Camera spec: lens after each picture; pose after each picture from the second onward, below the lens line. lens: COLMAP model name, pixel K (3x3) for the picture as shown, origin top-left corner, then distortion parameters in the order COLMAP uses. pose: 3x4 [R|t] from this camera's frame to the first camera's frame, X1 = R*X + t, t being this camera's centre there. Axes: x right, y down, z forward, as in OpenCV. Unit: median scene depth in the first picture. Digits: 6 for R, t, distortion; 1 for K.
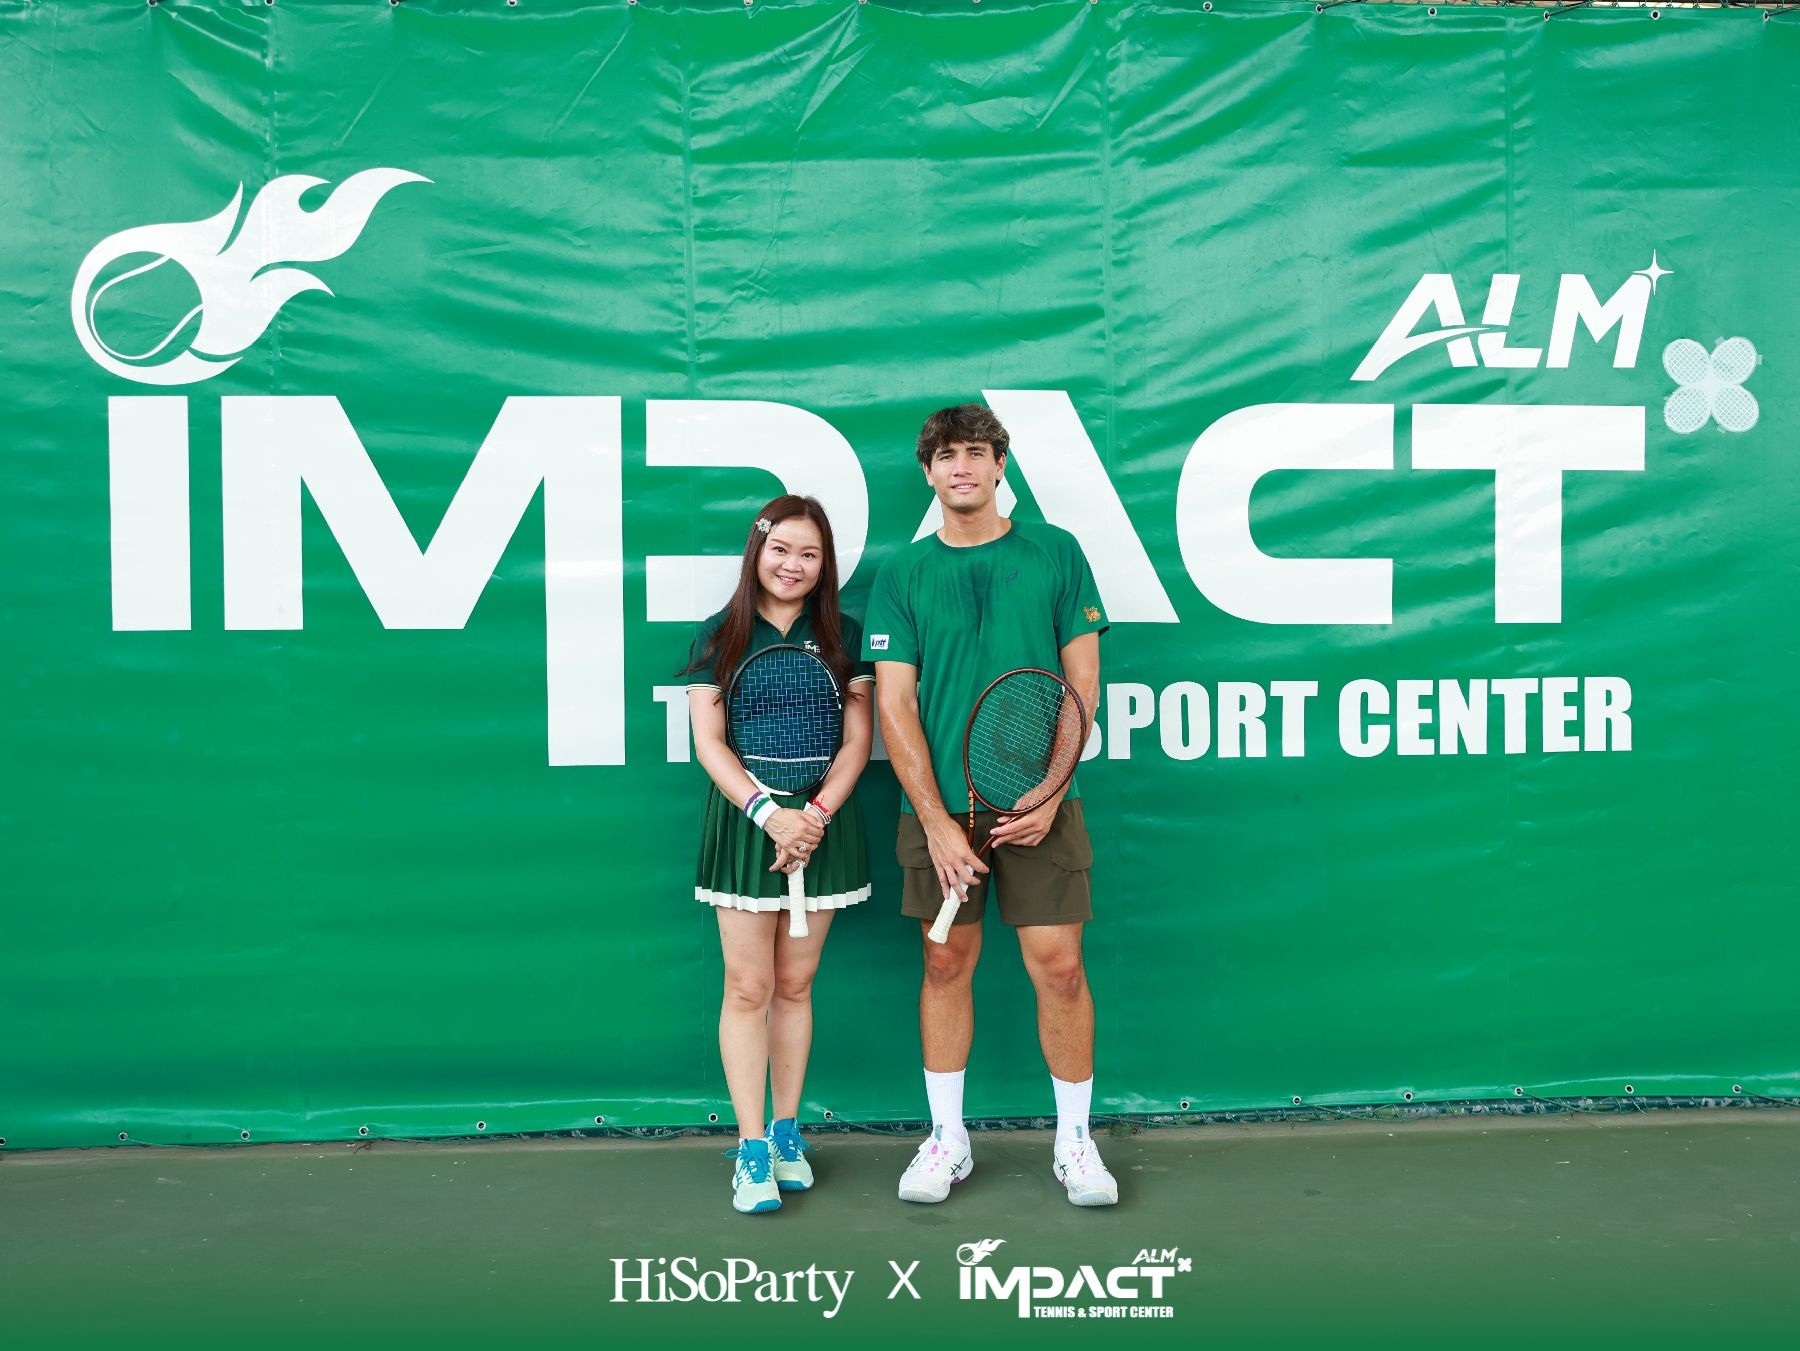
lens RADIAL K [[1062.1, 0, 856.8], [0, 1062.1, 680.6], [0, 0, 1]] dist [-0.004558, -0.001773]
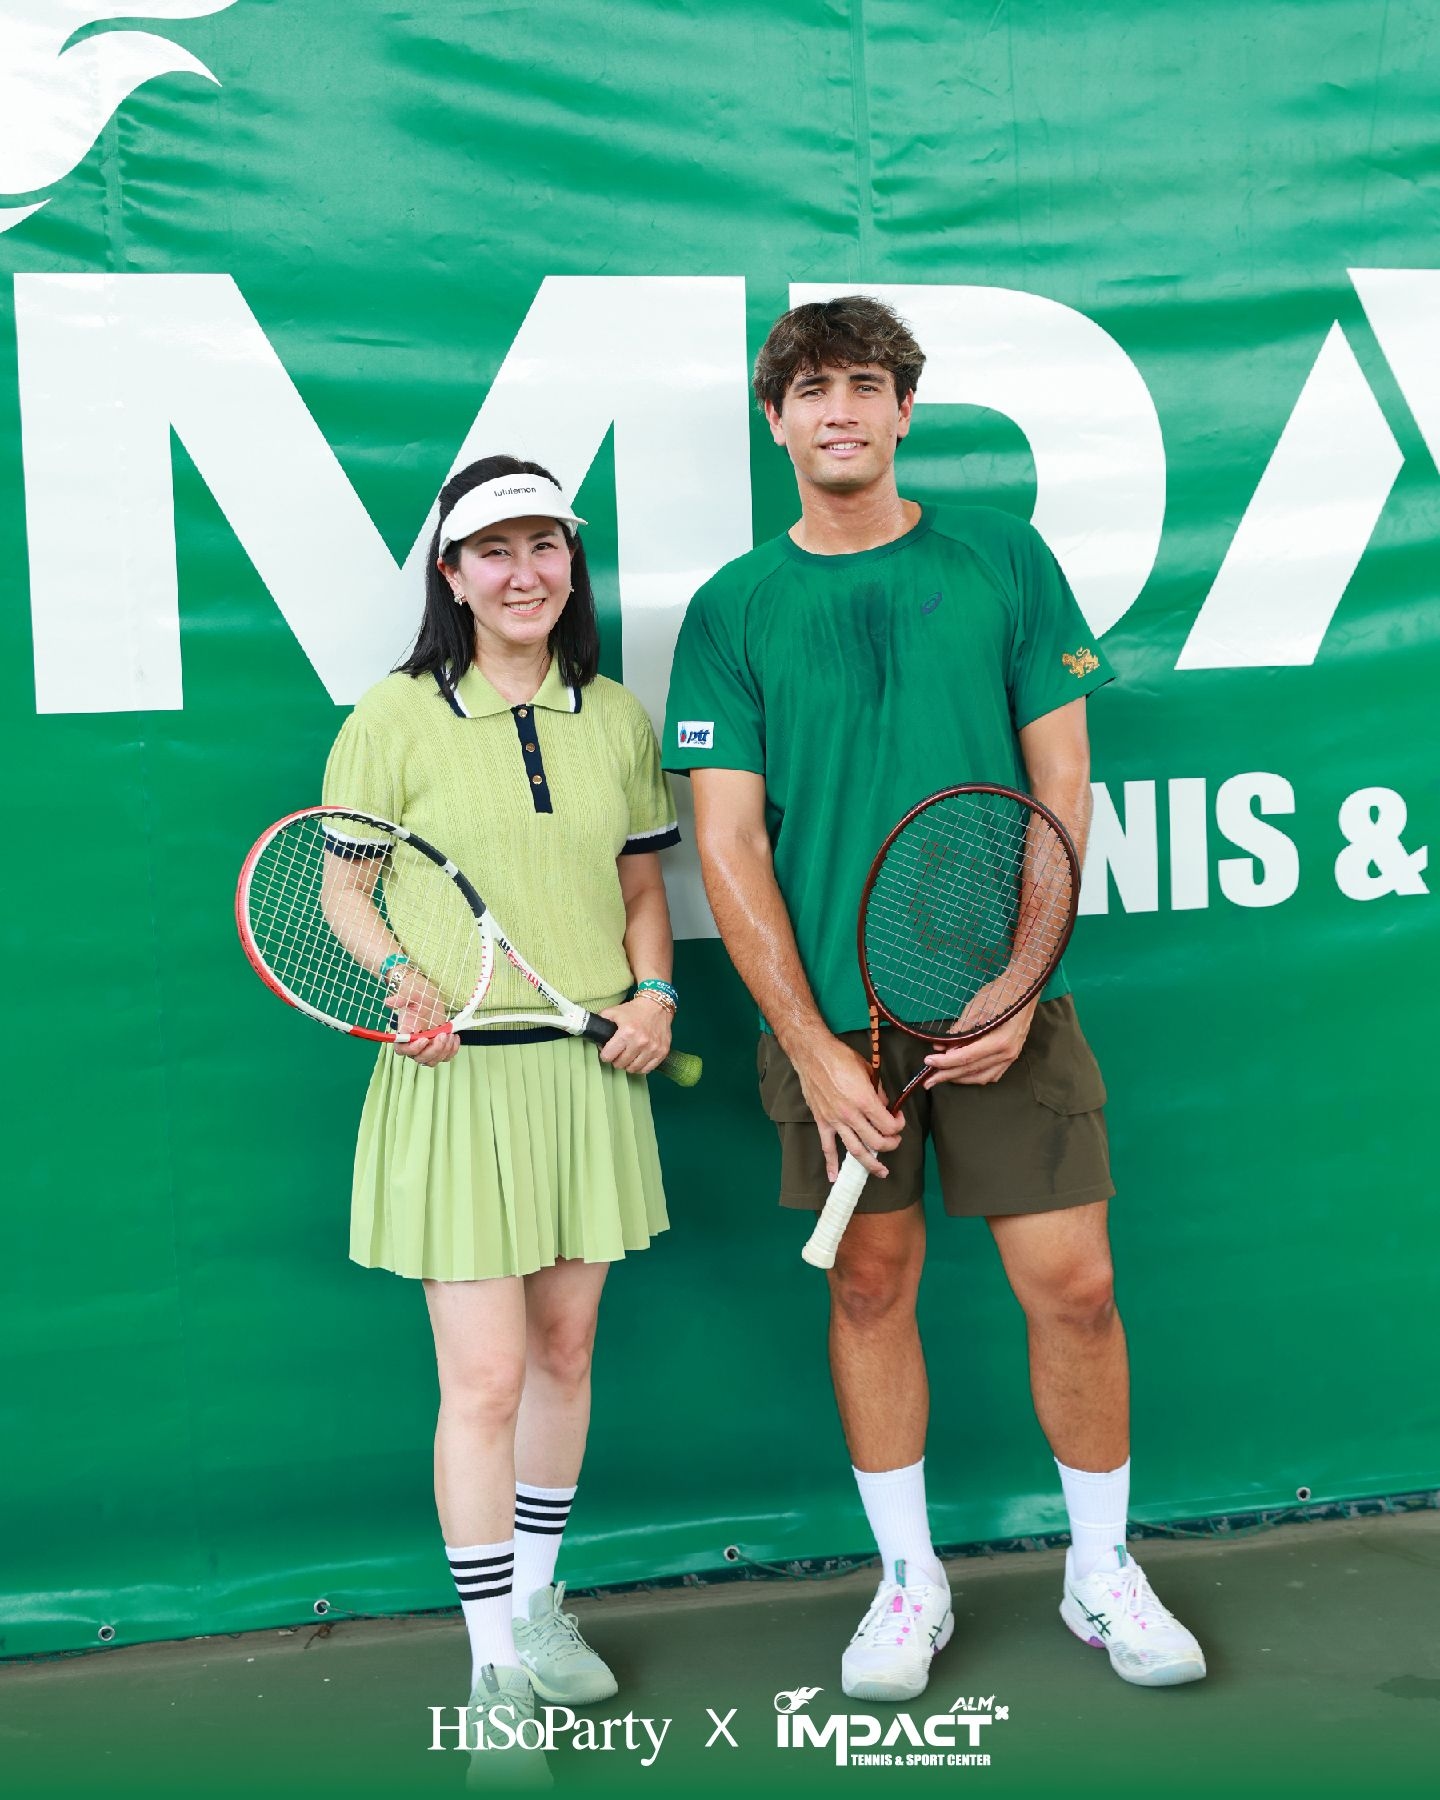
lens RADIAL K [[1919.1, 0, 720.0], [0, 1919.1, 900.0], [0, 0, 1]] dist [-0.010256, -0.009521]
pose [[0.990637, -0.037846, 0.131168, -0.343667], [0.031260, 0.998163, 0.051907, 0.005774], [-0.132892, -0.047321, 0.990000, -0.010820]]
